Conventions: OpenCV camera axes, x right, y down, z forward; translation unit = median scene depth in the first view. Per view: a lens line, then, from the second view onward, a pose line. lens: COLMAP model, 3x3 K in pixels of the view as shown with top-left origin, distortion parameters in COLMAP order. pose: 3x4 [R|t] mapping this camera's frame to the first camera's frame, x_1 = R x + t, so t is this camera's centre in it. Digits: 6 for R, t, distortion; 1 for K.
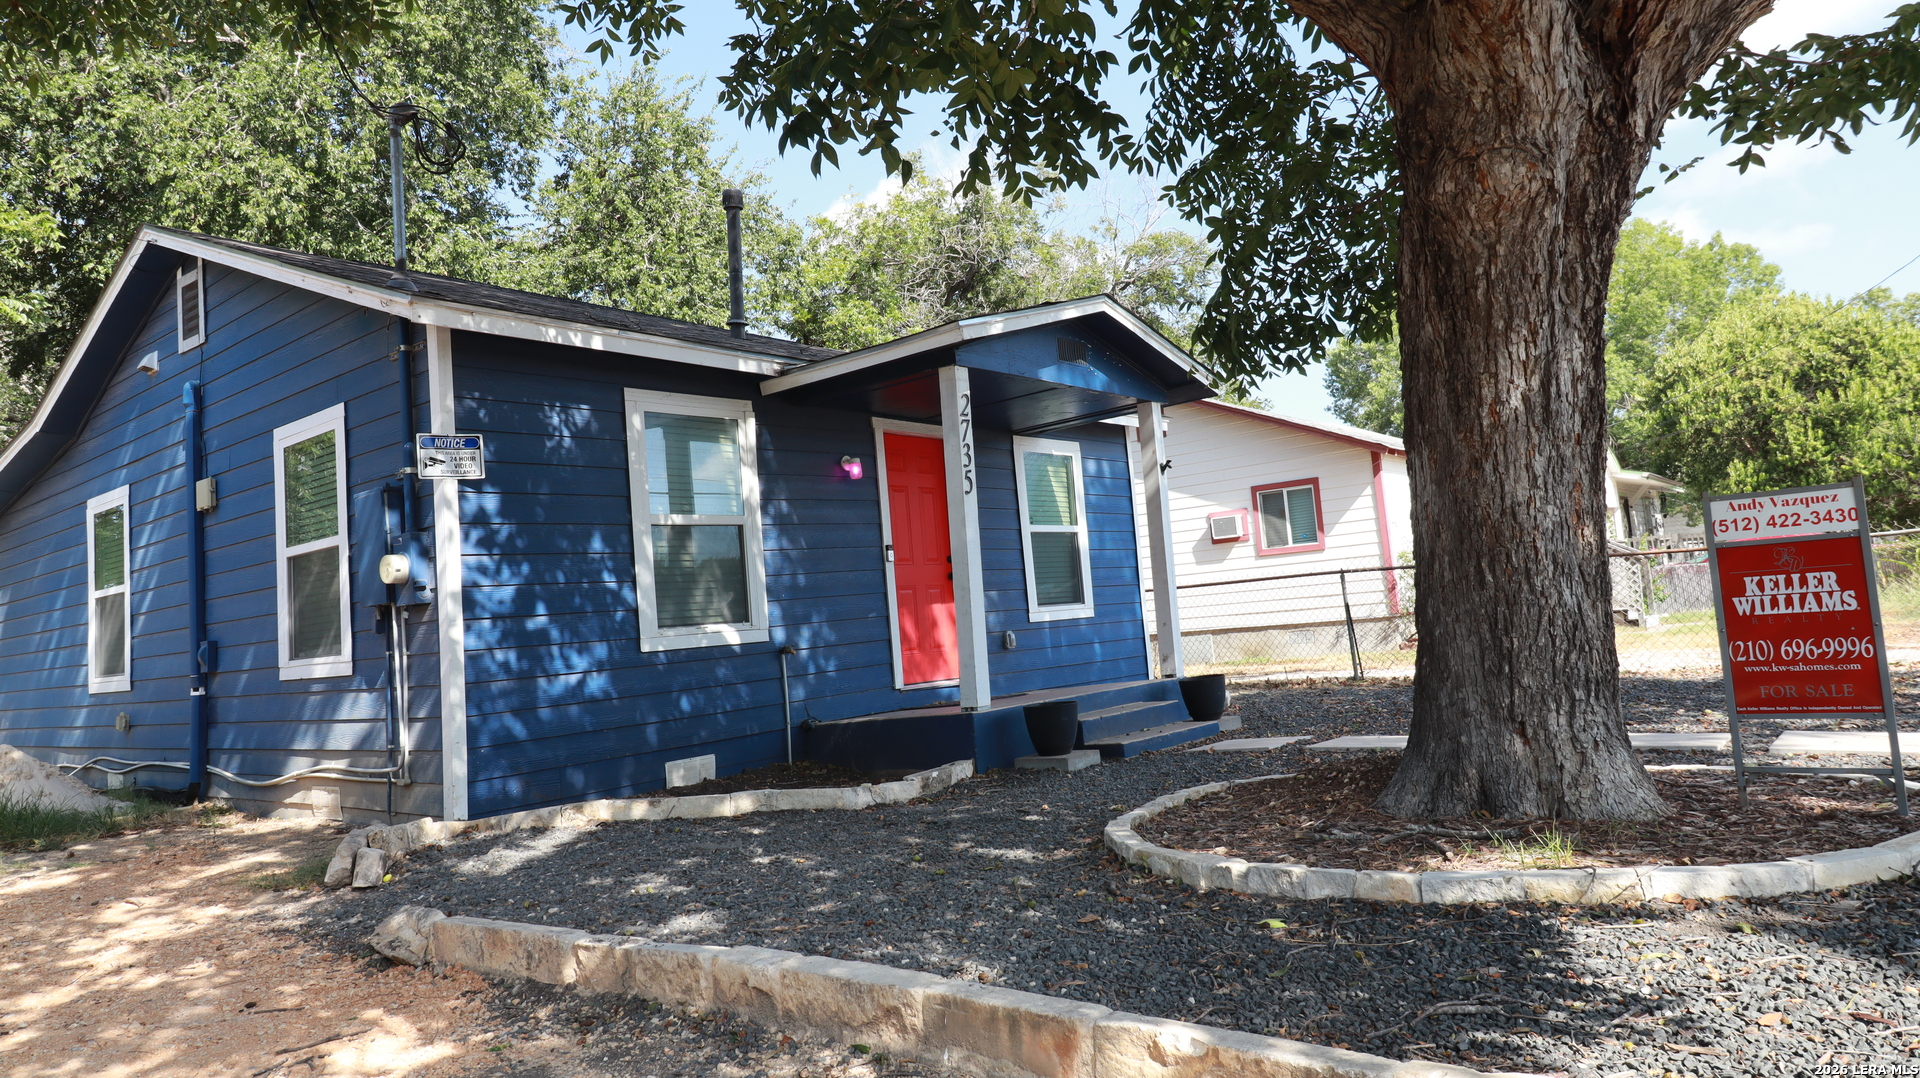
lens RADIAL K [[1249.9, 0, 959.4], [0, 1249.9, 536.3], [0, 0, 1]] dist [0.003060, 0.000300]
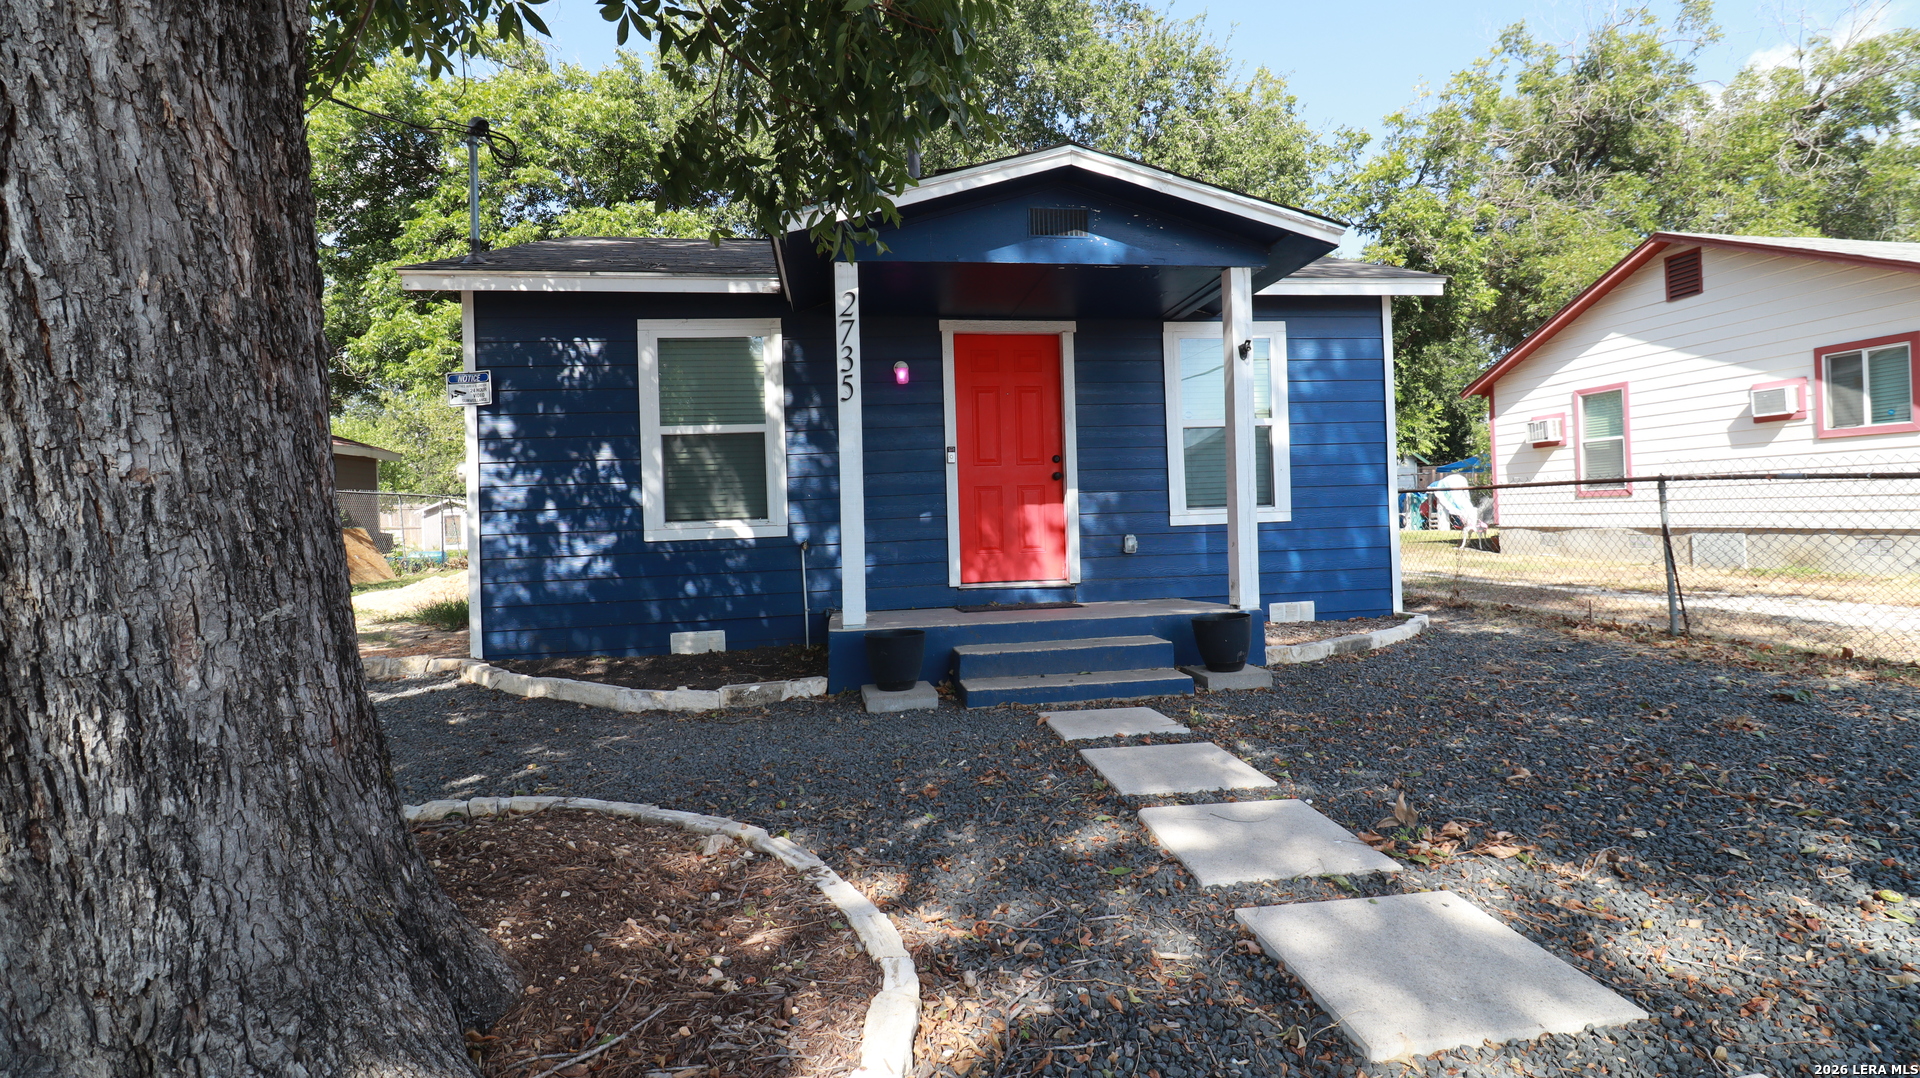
lens RADIAL K [[880.3, 0, 961.5], [0, 880.3, 532.0], [0, 0, 1]] dist [-0.004980, -0.000331]
pose [[0.738463, 0.070246, -0.670625, 0.535385], [0.021502, 0.991600, 0.127545, -0.019410], [0.673951, -0.108607, 0.730750, 0.577209]]
